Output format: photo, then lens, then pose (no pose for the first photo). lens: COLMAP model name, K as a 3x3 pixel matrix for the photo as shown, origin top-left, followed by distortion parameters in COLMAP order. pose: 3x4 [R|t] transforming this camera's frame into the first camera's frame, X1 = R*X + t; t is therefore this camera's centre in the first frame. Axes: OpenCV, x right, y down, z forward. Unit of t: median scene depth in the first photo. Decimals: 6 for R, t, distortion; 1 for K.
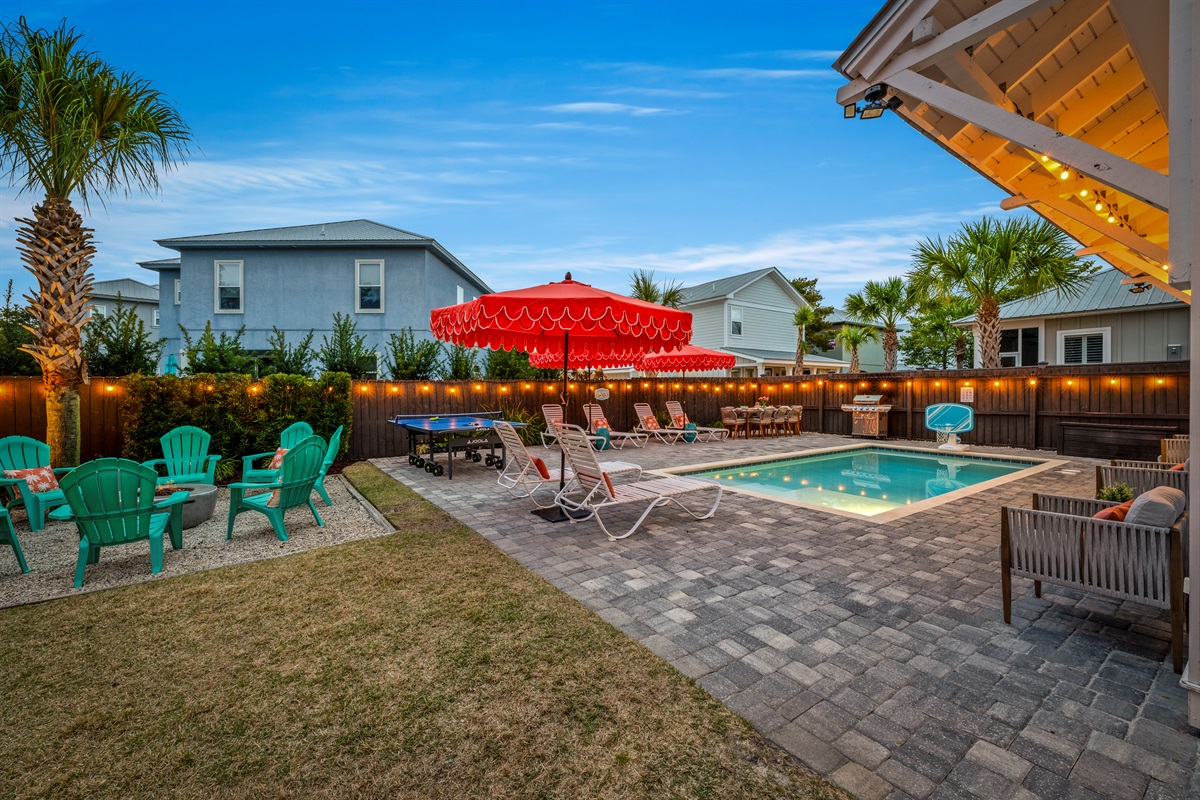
lens RADIAL K [[481.3, 0, 599.3], [0, 481.3, 395.5], [0, 0, 1]] dist [-0.000830, -0.000217]
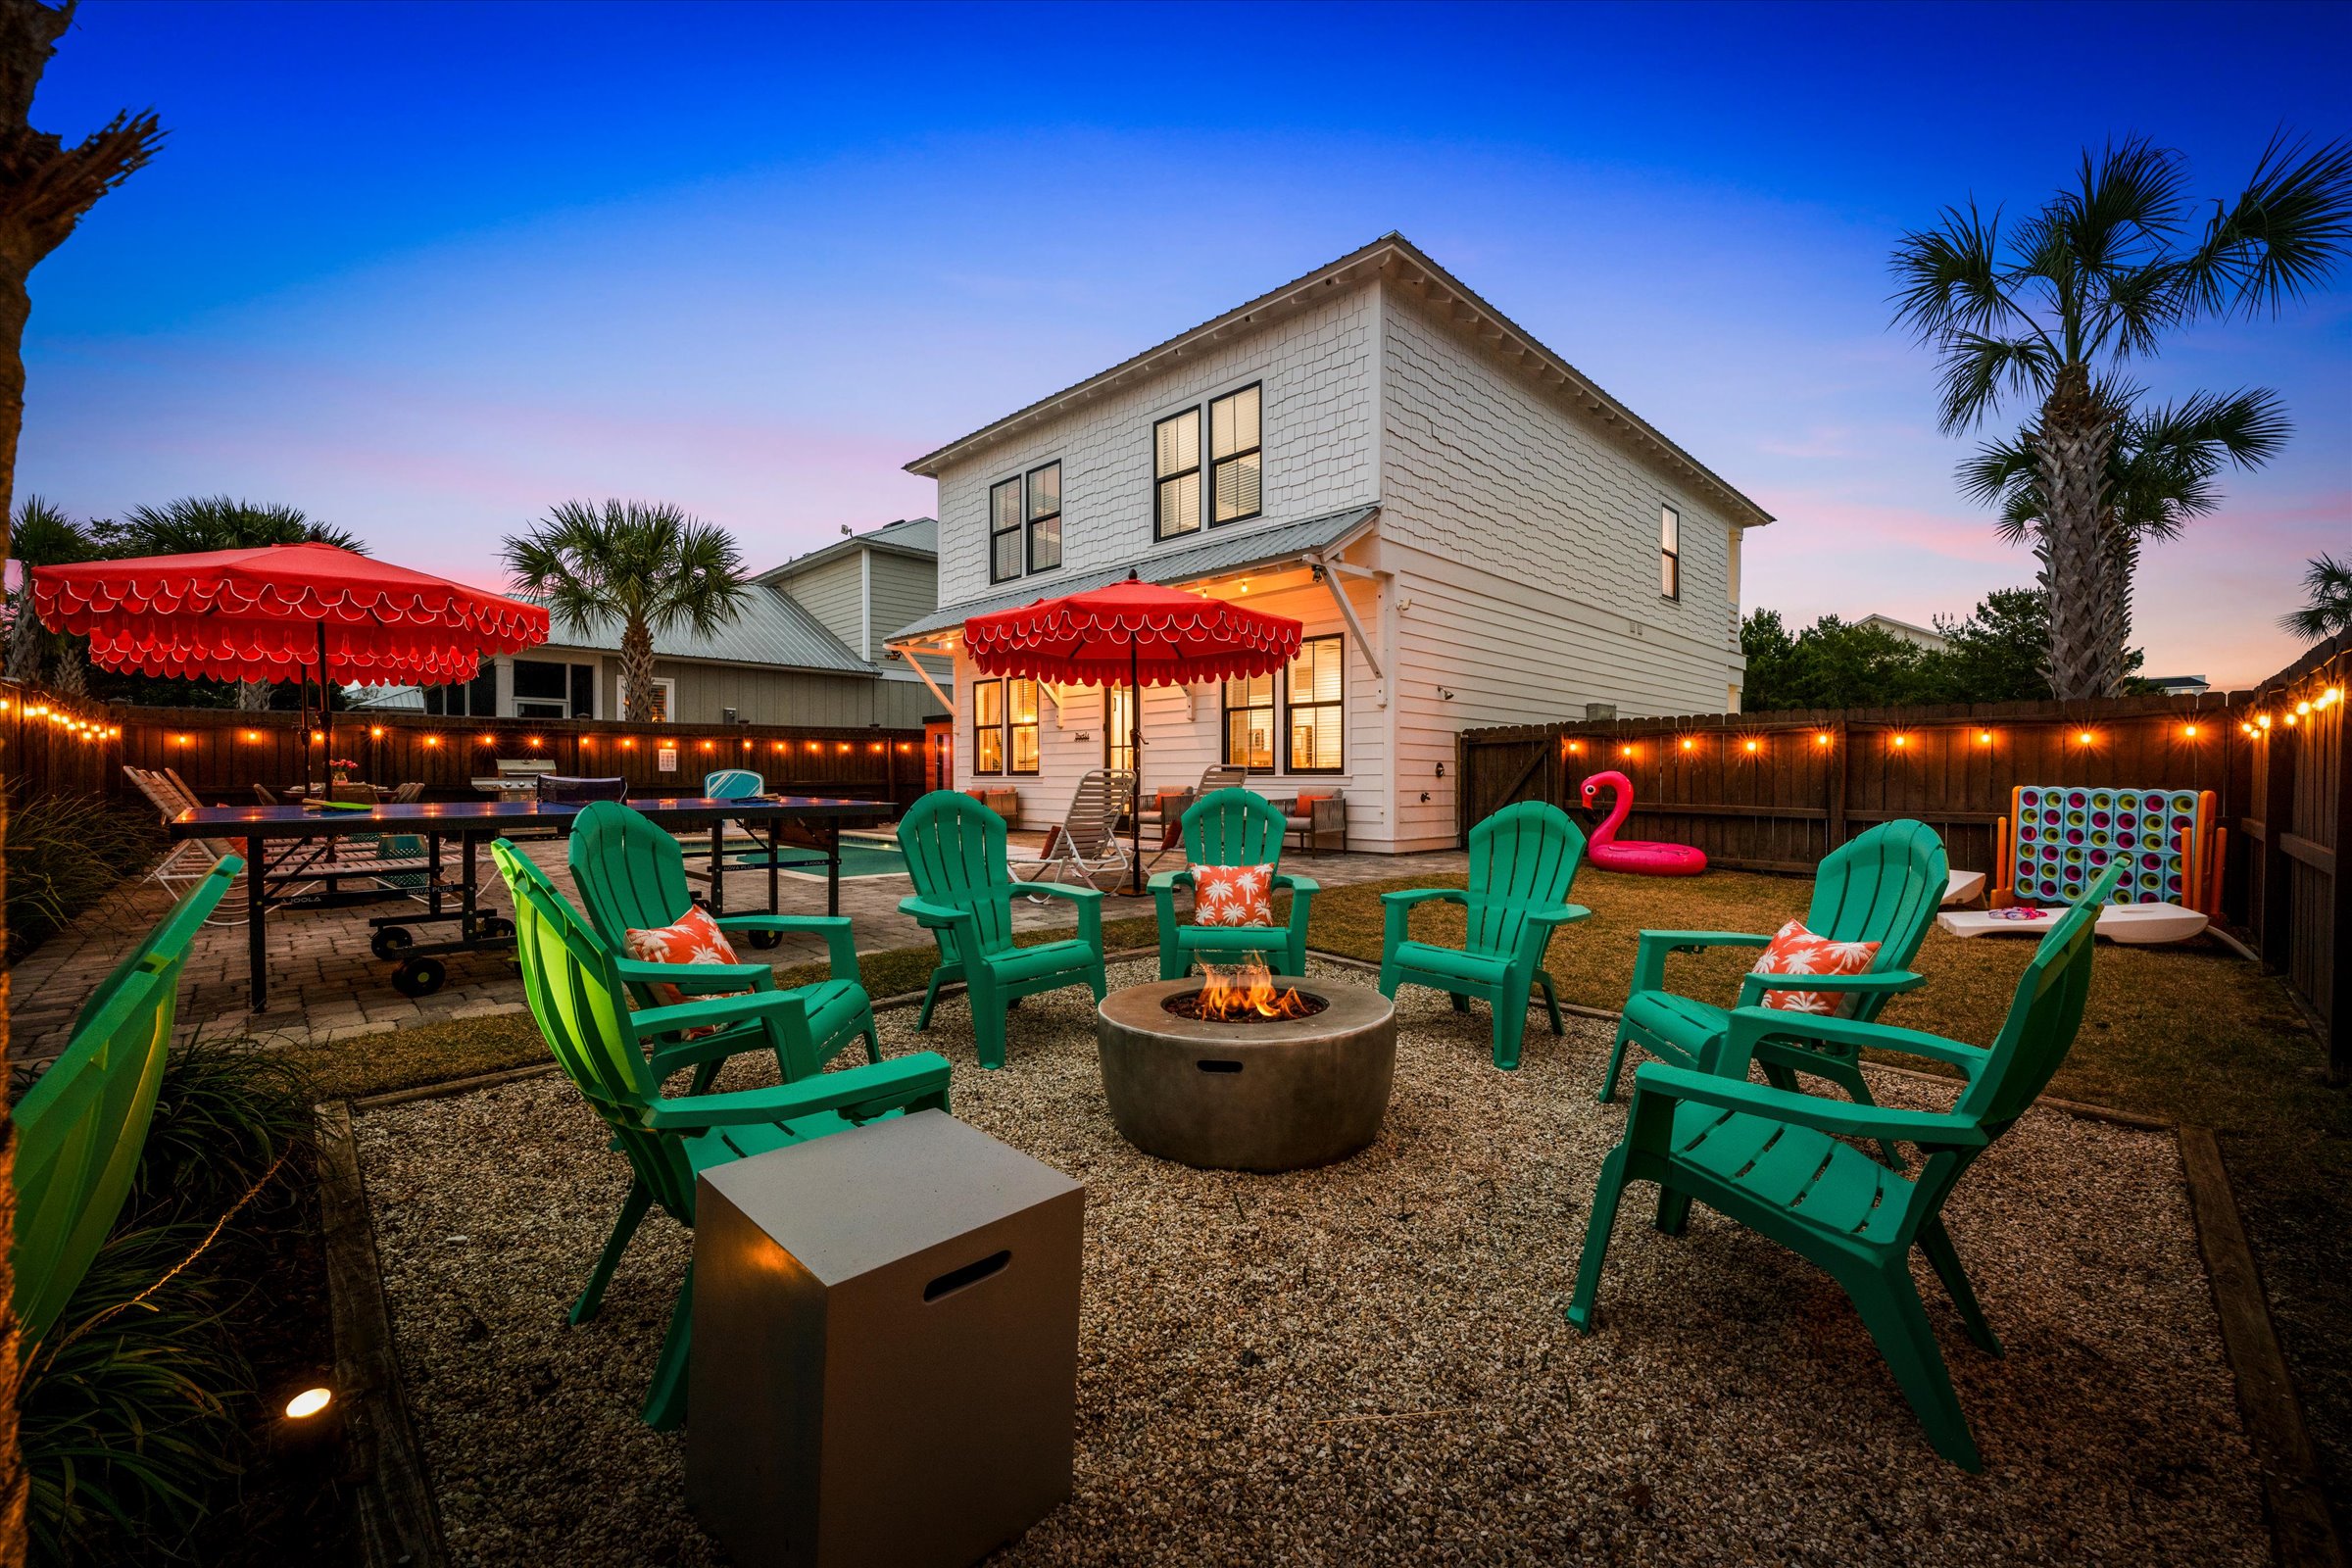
lens RADIAL K [[943.4, 0, 1174.7], [0, 943.4, 775.2], [0, 0, 1]] dist [-0.000830, -0.000217]
pose [[-0.173882, -0.002572, 0.984763, -0.584824], [0.006778, 0.999970, 0.003808, 0.017233], [-0.984743, 0.007336, -0.173859, 0.462351]]
